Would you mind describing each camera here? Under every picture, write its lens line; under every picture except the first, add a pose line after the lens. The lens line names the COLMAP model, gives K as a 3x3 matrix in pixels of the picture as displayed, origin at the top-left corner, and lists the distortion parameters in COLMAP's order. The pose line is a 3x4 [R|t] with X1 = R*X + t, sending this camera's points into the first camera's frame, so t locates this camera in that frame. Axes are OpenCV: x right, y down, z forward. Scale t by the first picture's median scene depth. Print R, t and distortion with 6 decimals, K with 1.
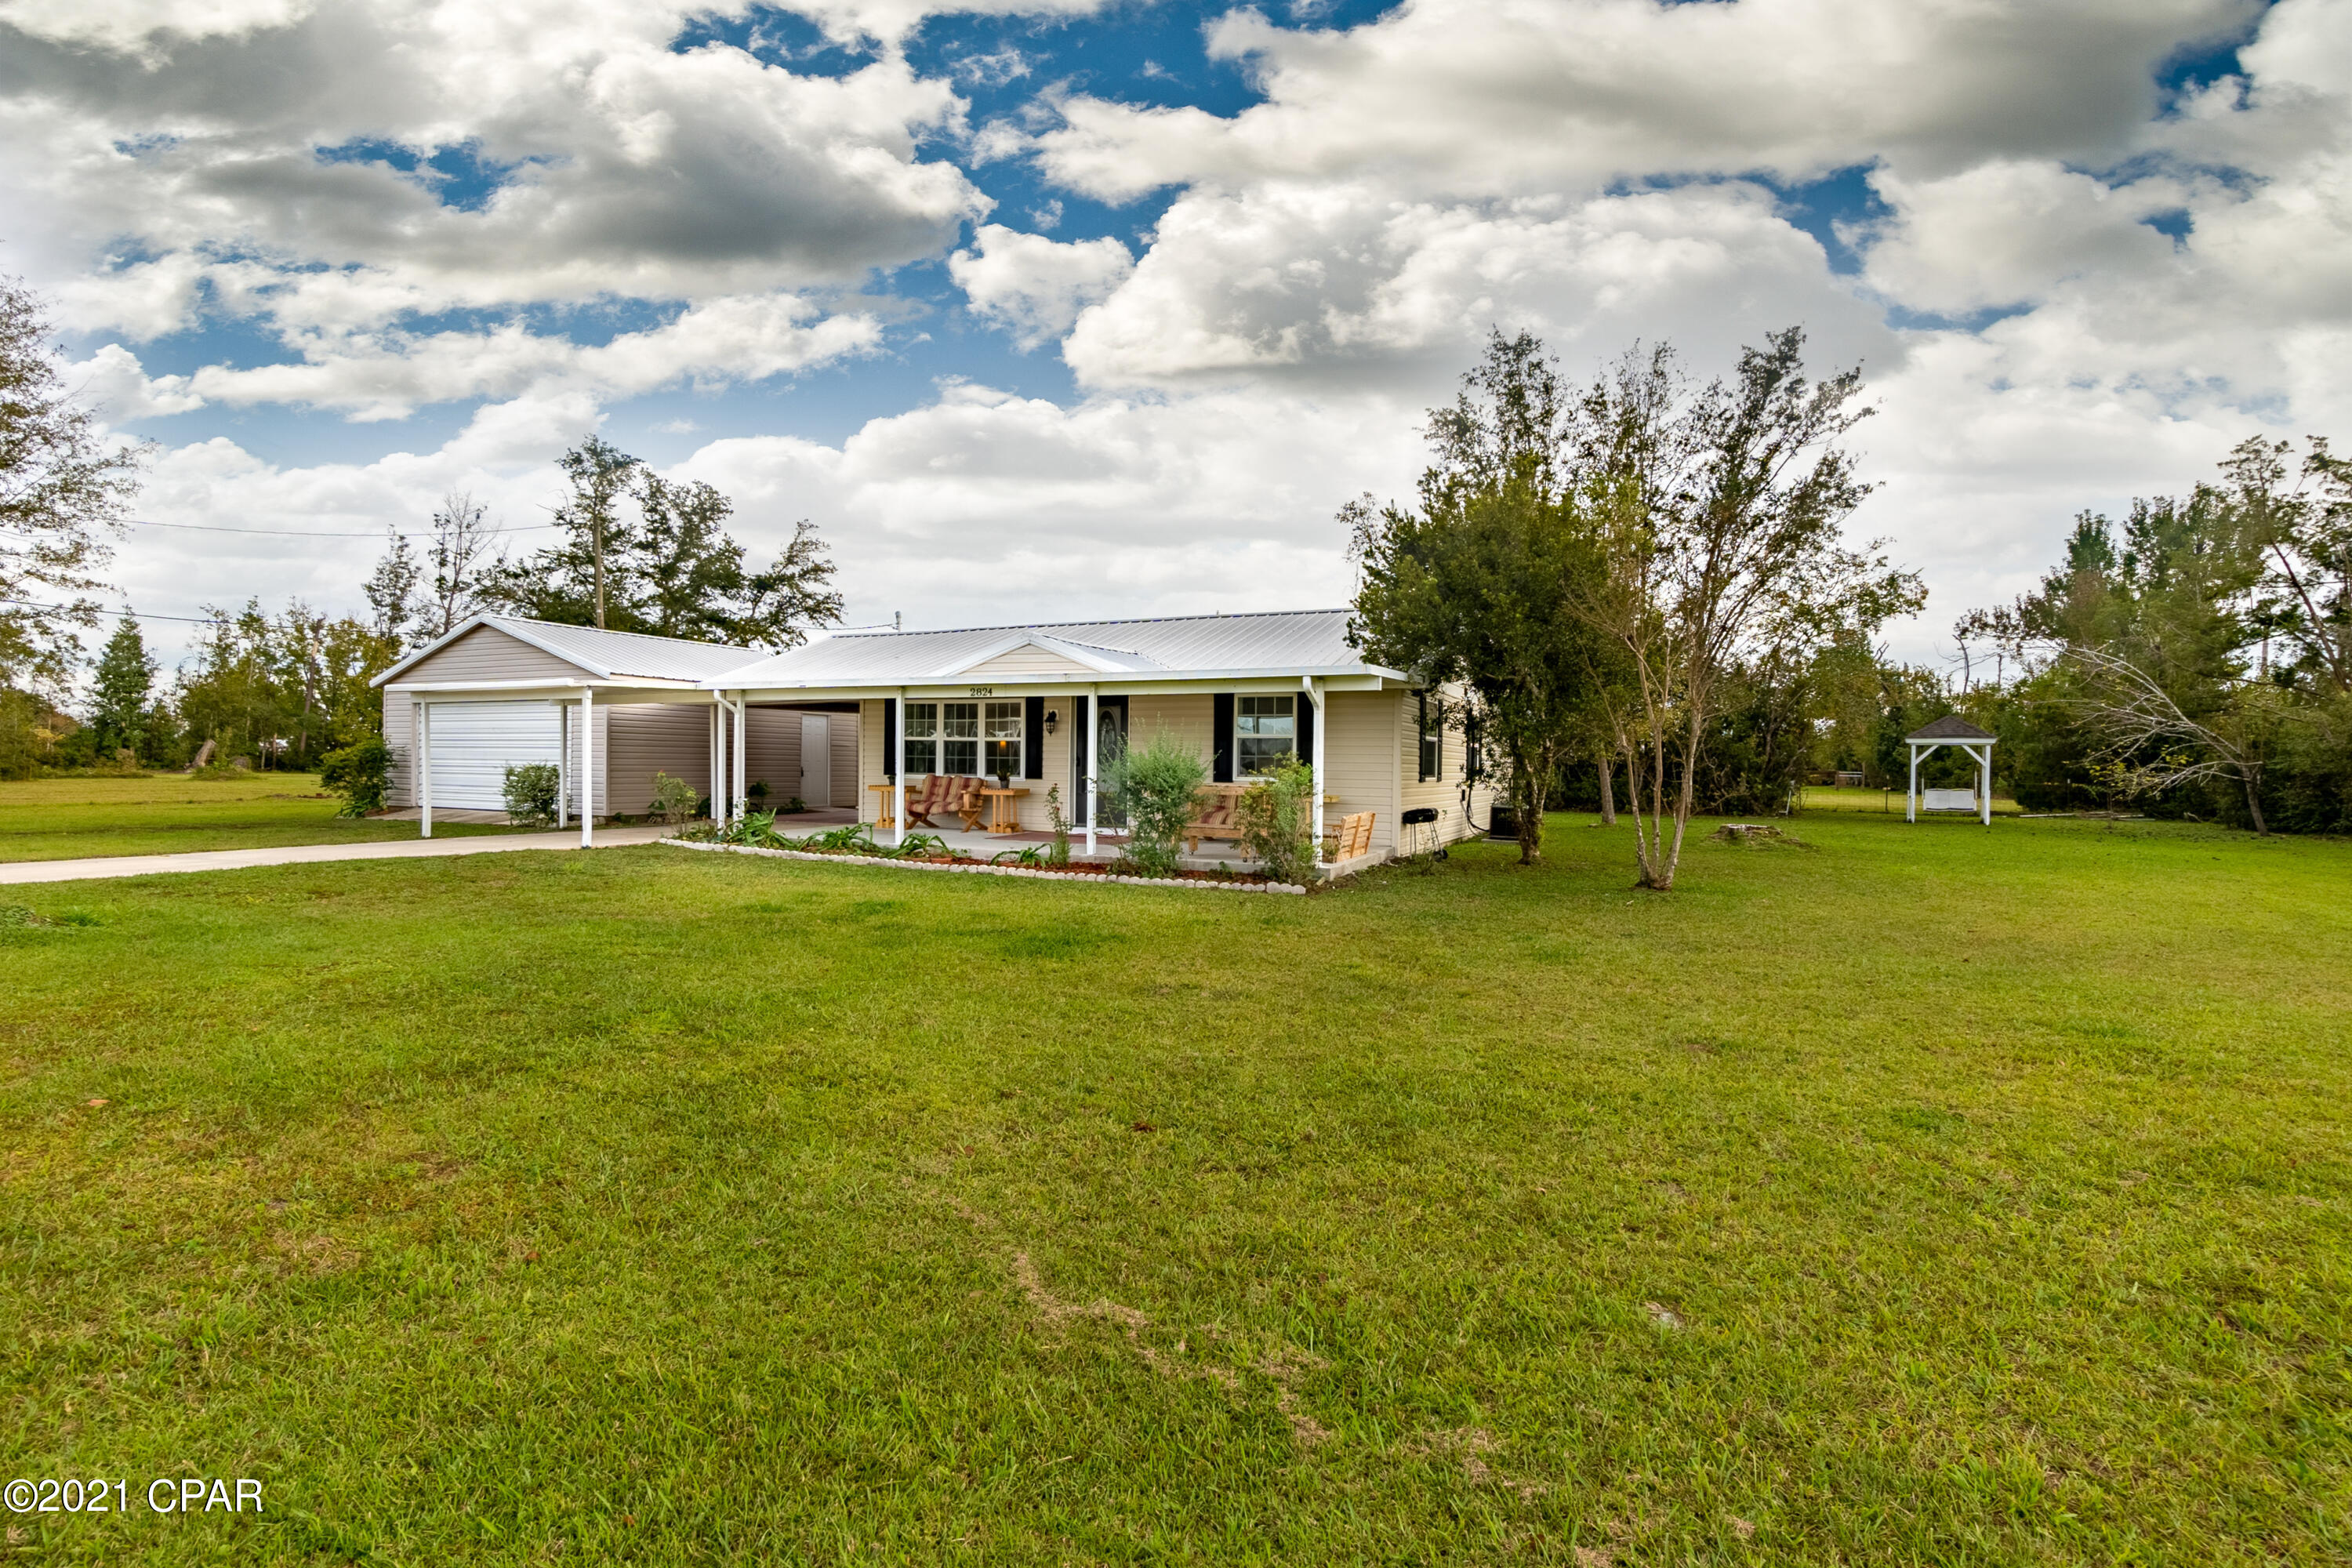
lens RADIAL K [[1077.7, 0, 1162.8], [0, 1077.7, 789.6], [0, 0, 1]] dist [-0.029007, 0.004152]
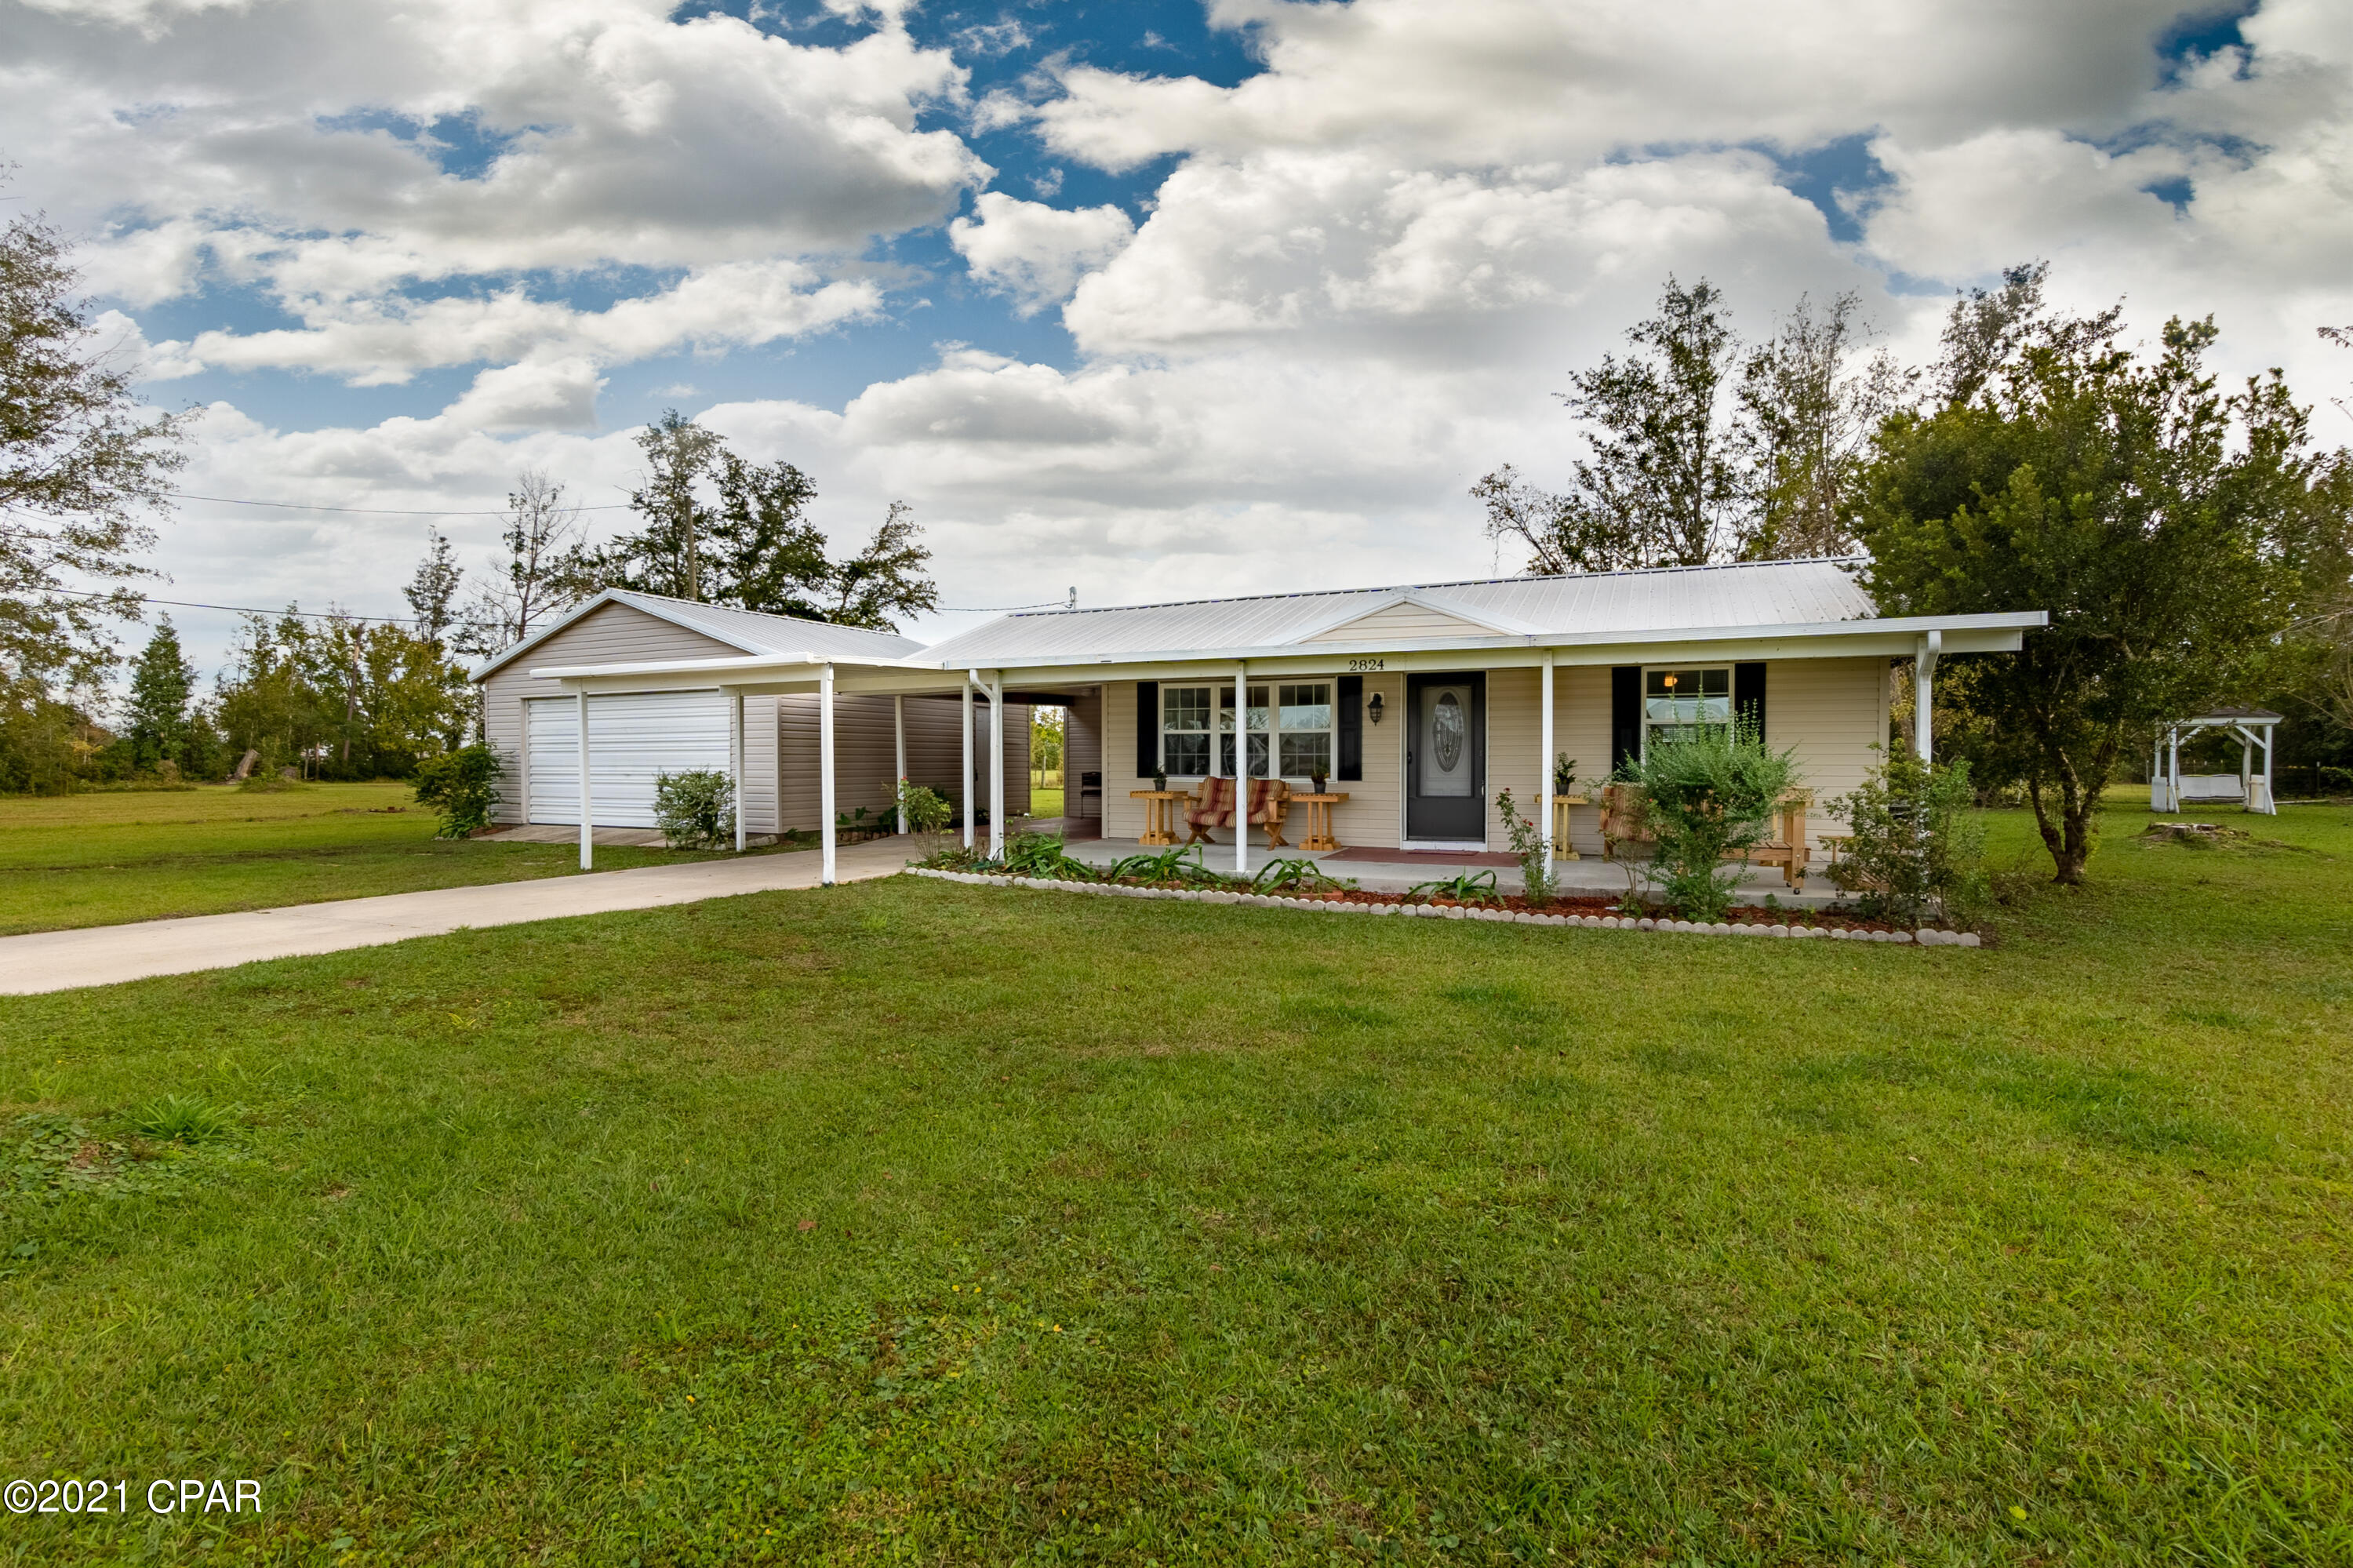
lens RADIAL K [[1078.2, 0, 1194.6], [0, 1078.2, 797.4], [0, 0, 1]] dist [-0.029007, 0.004152]
pose [[0.999896, -0.014150, -0.002835, -0.081725], [0.014179, 0.999845, 0.010427, -0.002632], [0.002687, -0.010466, 0.999942, 0.075562]]
